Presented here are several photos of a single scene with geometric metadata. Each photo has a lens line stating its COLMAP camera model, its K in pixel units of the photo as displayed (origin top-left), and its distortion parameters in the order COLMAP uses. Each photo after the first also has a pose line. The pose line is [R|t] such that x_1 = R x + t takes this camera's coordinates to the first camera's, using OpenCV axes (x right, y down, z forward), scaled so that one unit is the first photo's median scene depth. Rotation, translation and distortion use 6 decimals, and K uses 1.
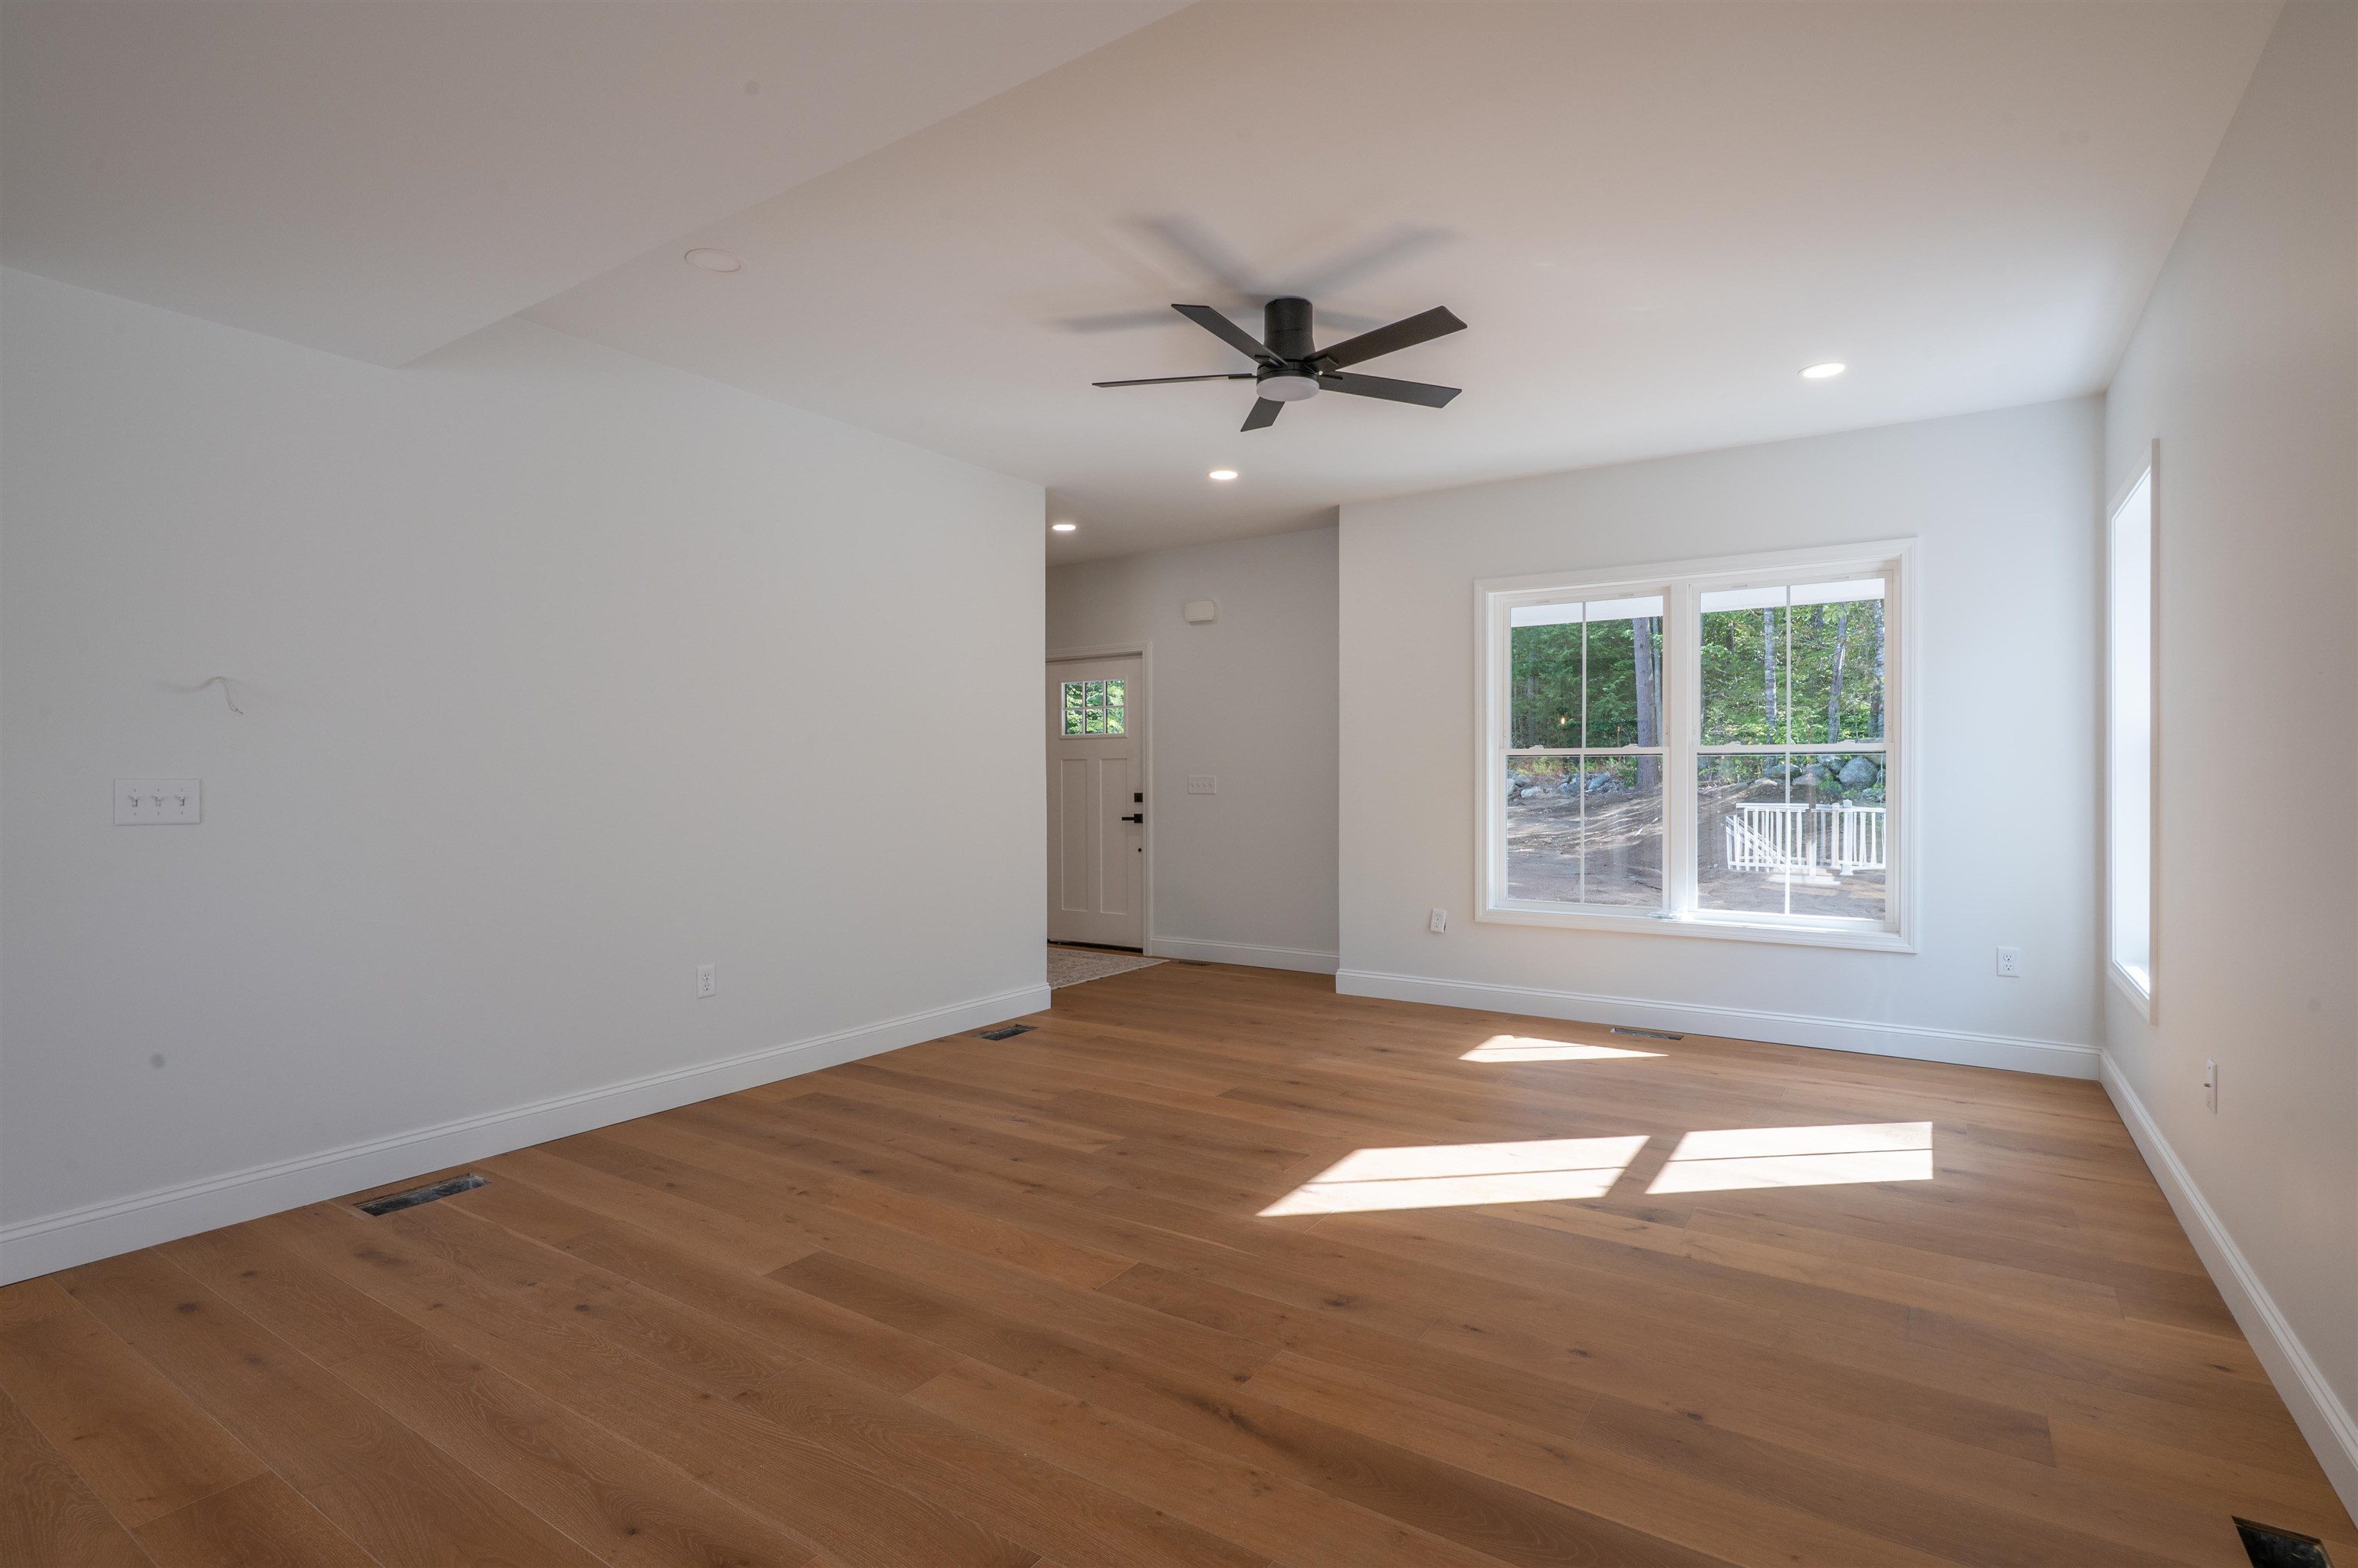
lens RADIAL K [[1102.4, 0, 1247.6], [0, 1102.4, 790.6], [0, 0, 1]] dist [-0.001101, 0.000344]
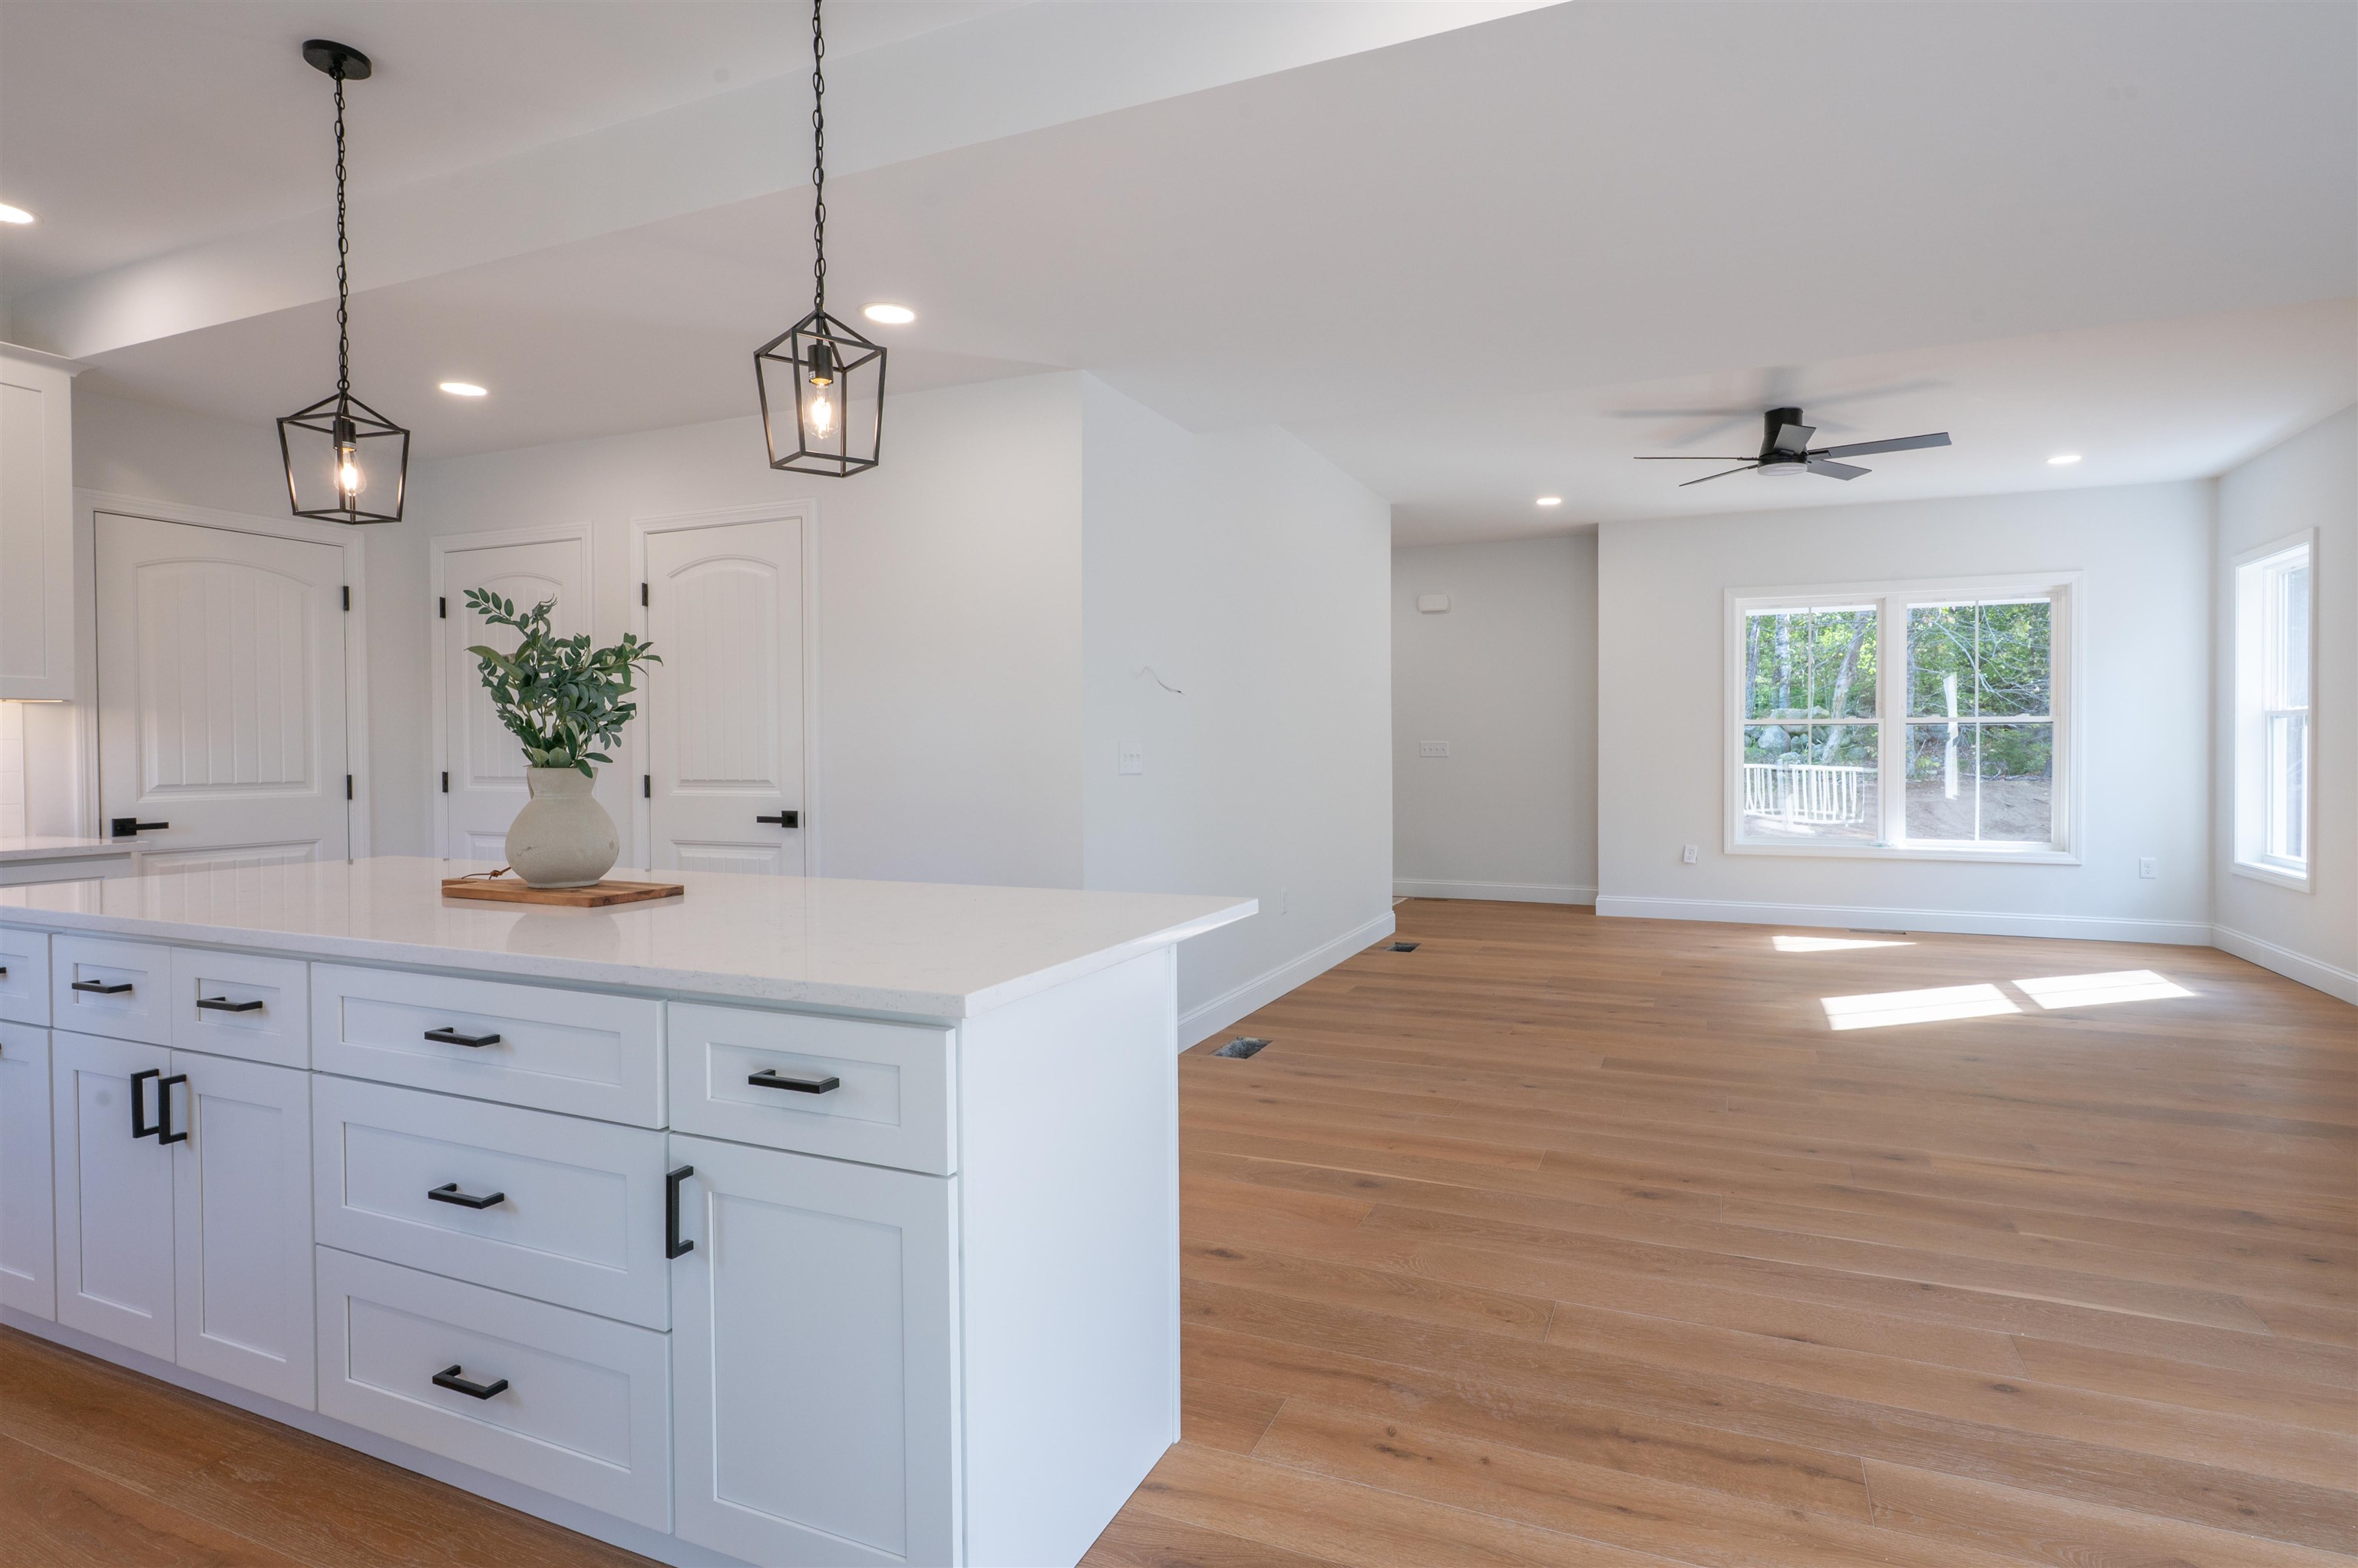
lens RADIAL K [[1147.0, 0, 1211.1], [0, 1147.0, 770.7], [0, 0, 1]] dist [-0.002649, 0.000506]
pose [[0.988117, -0.005728, 0.153596, -0.723212], [0.004328, 0.999946, 0.009447, 0.008215], [-0.153641, -0.008670, 0.988089, -0.282035]]
